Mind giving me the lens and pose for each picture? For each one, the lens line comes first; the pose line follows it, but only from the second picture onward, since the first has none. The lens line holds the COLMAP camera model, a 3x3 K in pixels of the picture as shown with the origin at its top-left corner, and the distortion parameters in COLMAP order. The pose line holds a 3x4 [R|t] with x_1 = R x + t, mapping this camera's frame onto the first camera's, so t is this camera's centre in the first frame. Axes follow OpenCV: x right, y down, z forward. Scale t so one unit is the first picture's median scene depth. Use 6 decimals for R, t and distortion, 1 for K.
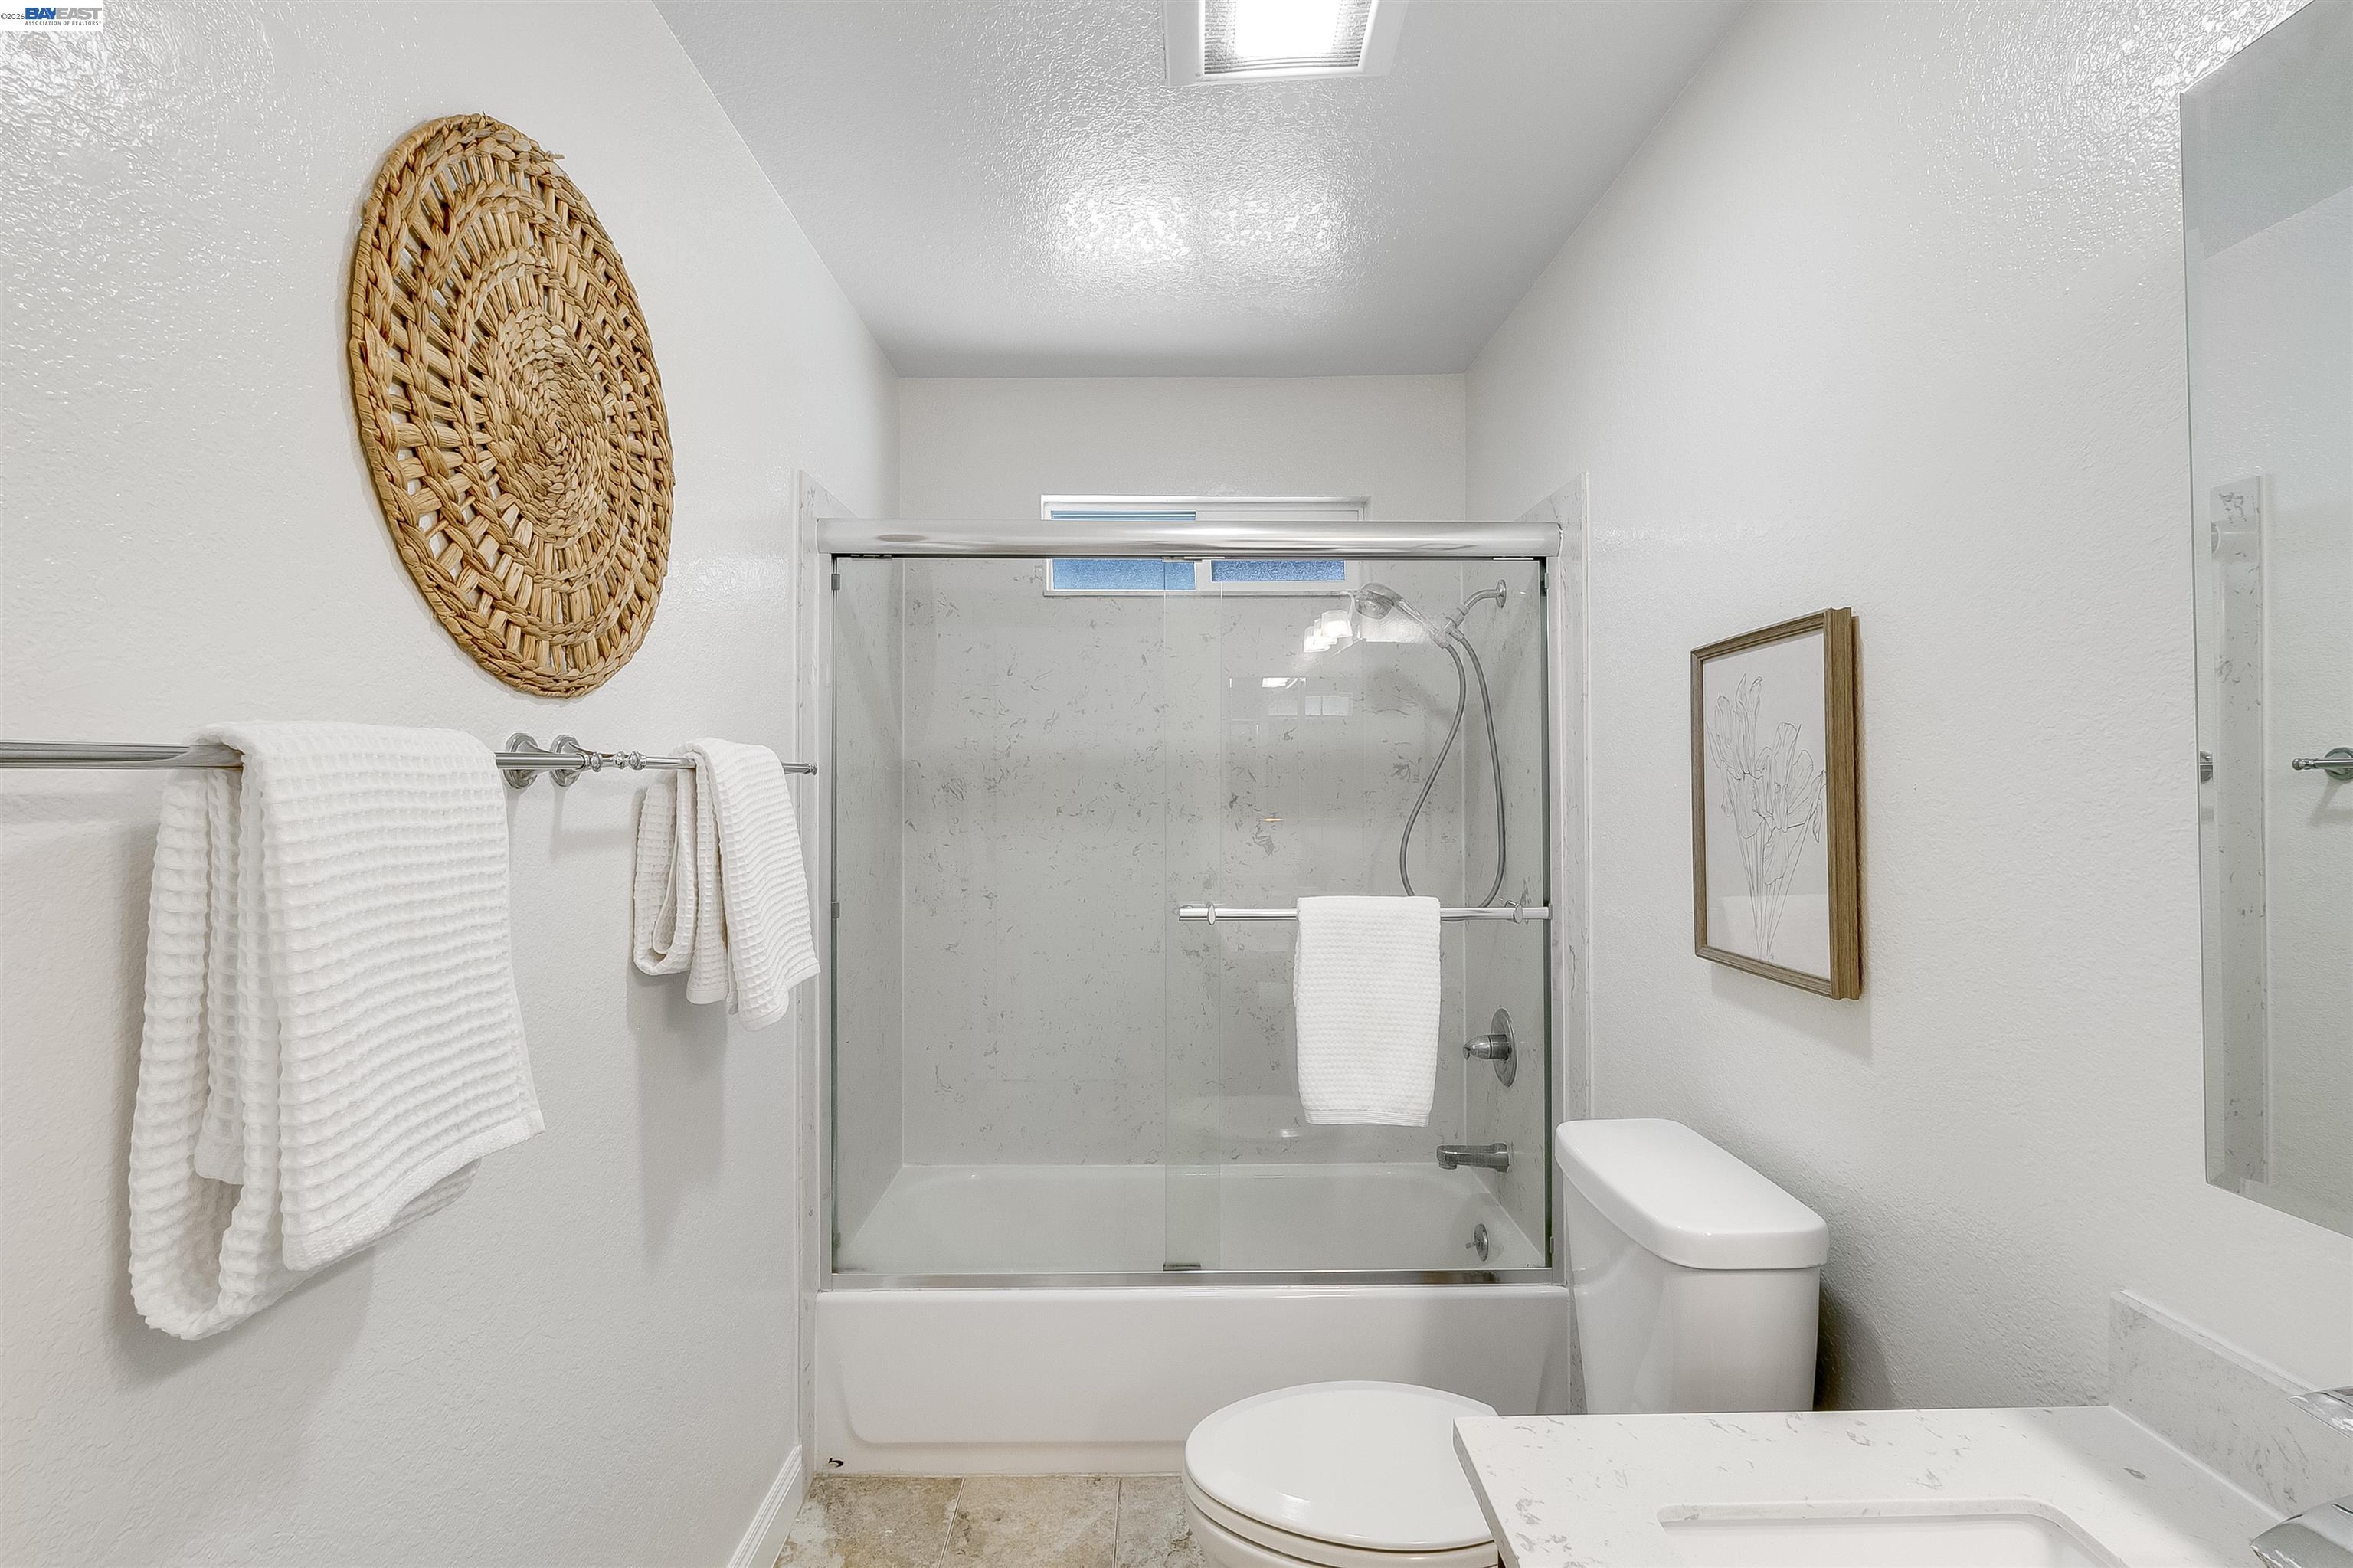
lens RADIAL K [[1076.2, 0, 1189.8], [0, 1076.2, 769.3], [0, 0, 1]] dist [-0.007955, -0.000751]
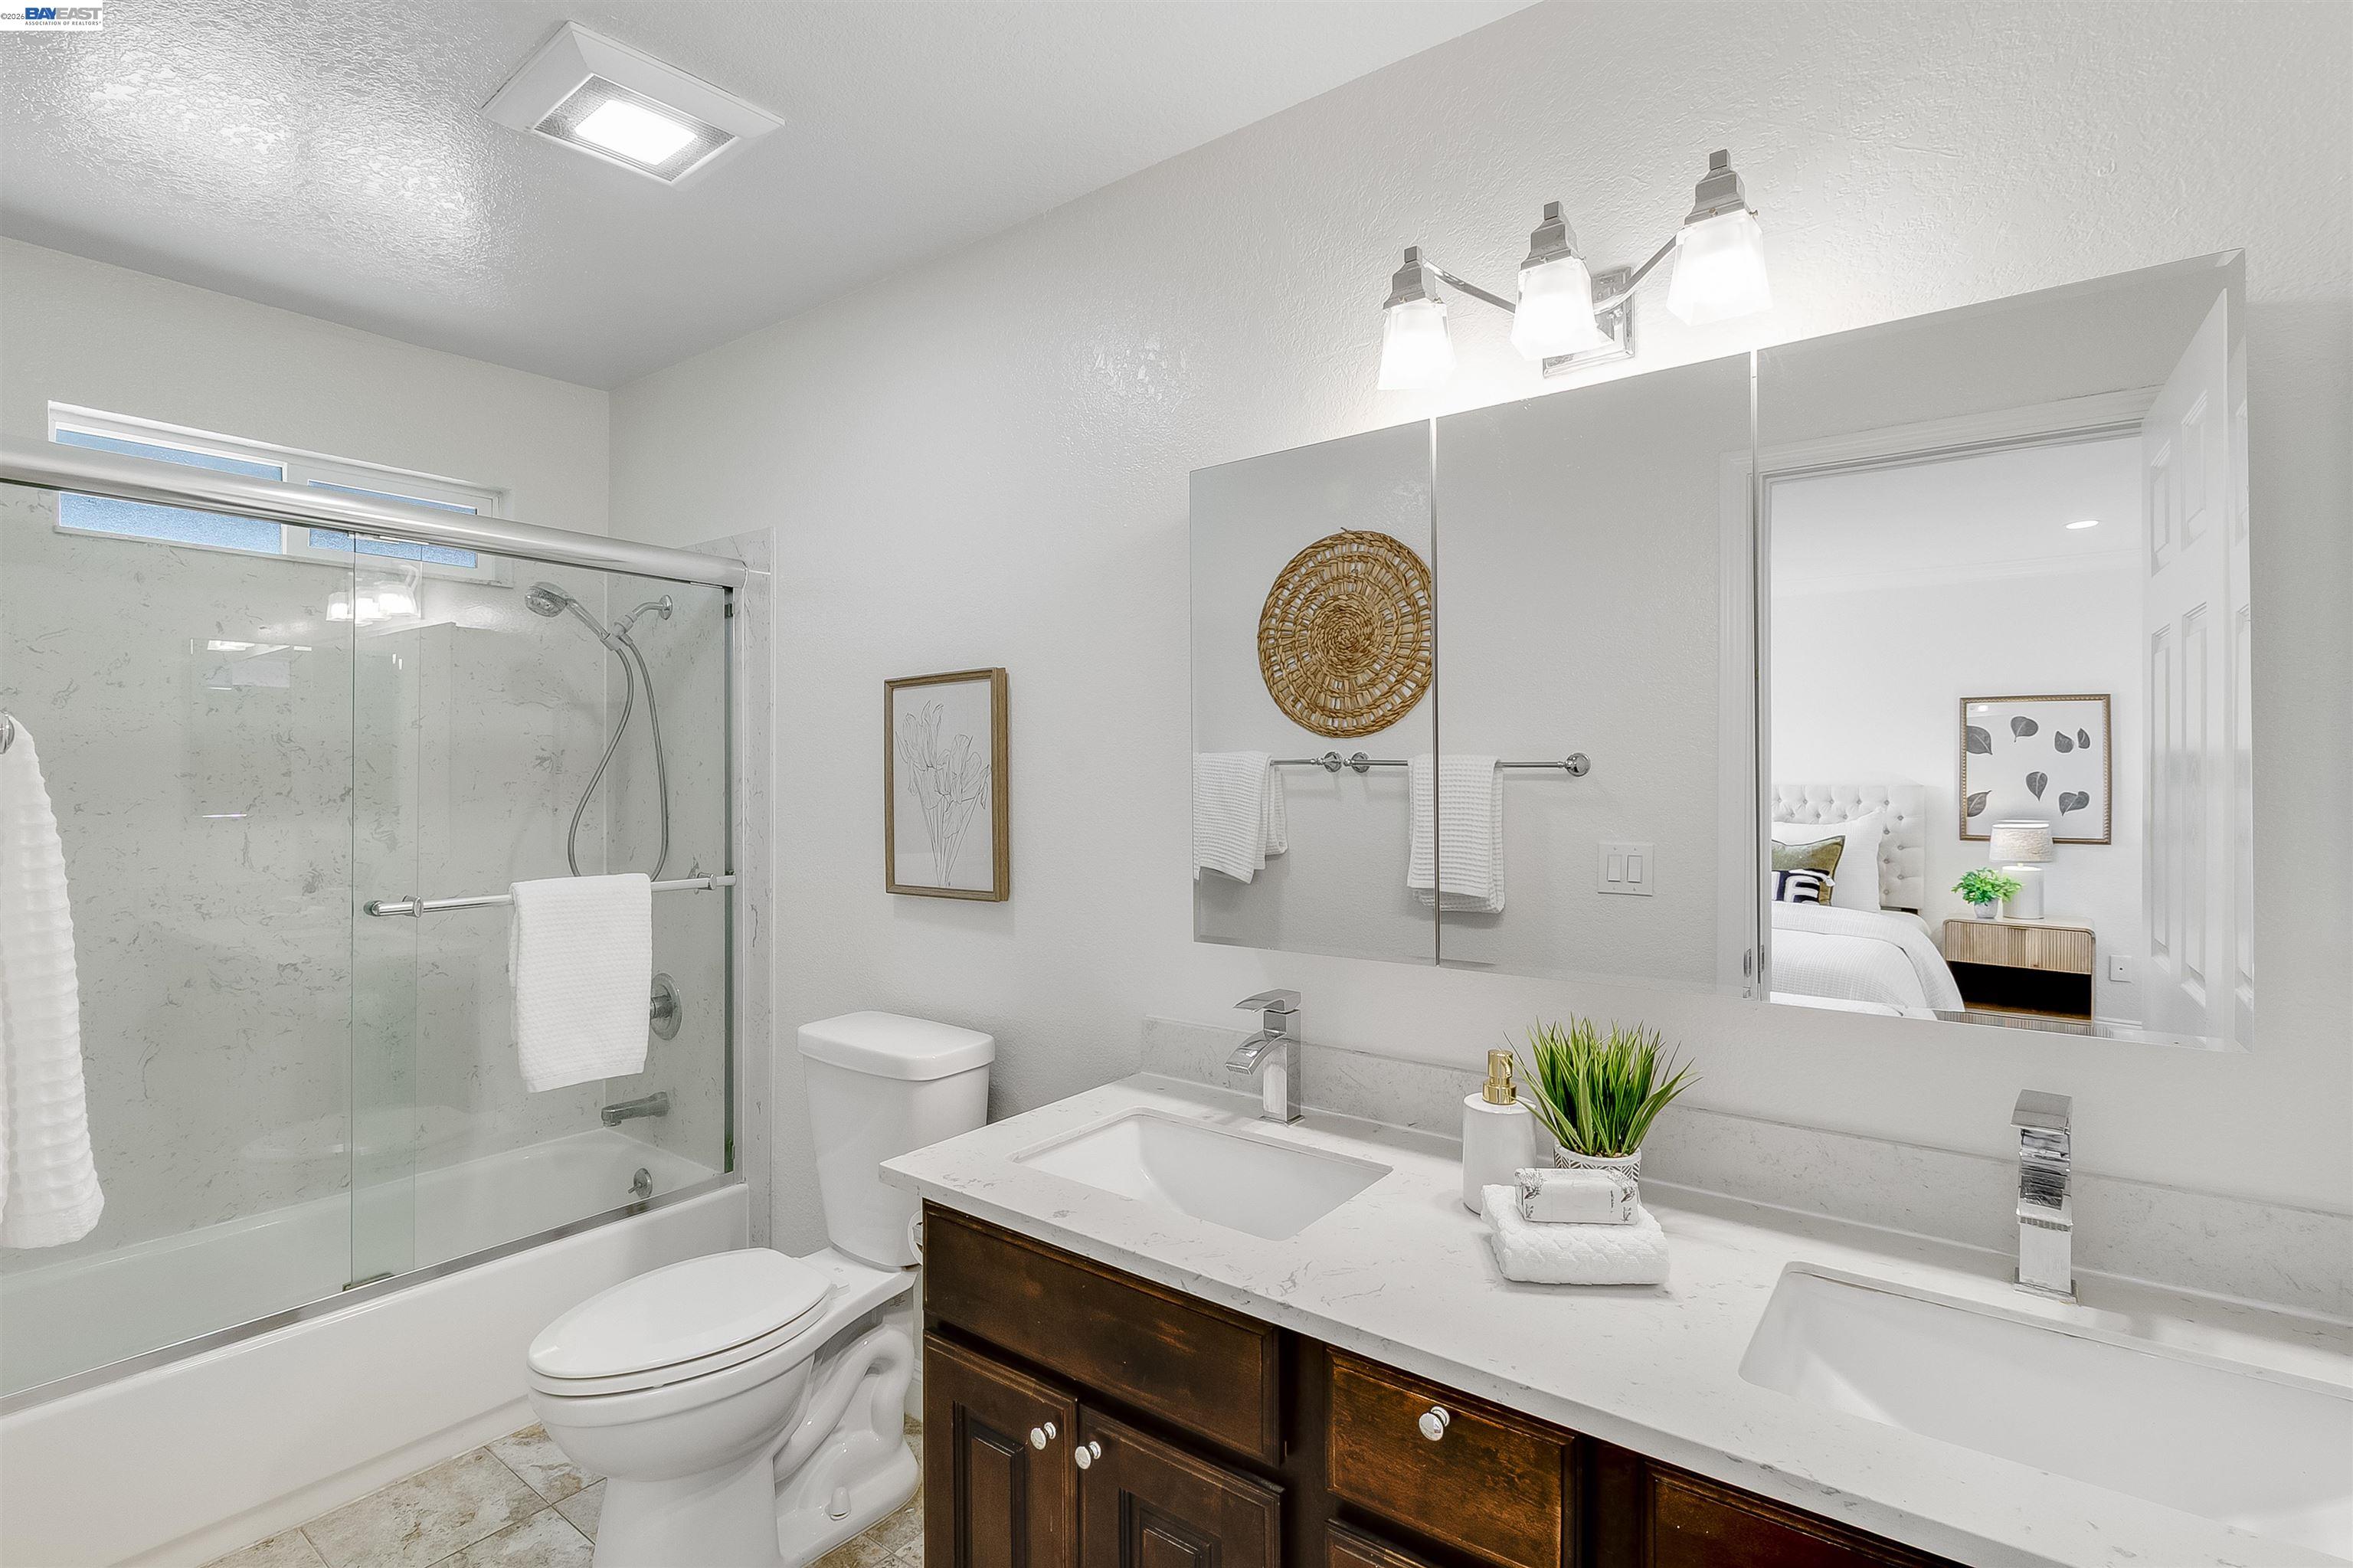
lens RADIAL K [[1089.4, 0, 1172.7], [0, 1089.4, 776.7], [0, 0, 1]] dist [-0.014965, -0.000225]
pose [[0.616084, 0.000312, 0.787681, -0.336357], [-0.009249, 0.999934, 0.006838, 0.003435], [-0.787626, -0.011498, 0.616046, -0.151767]]
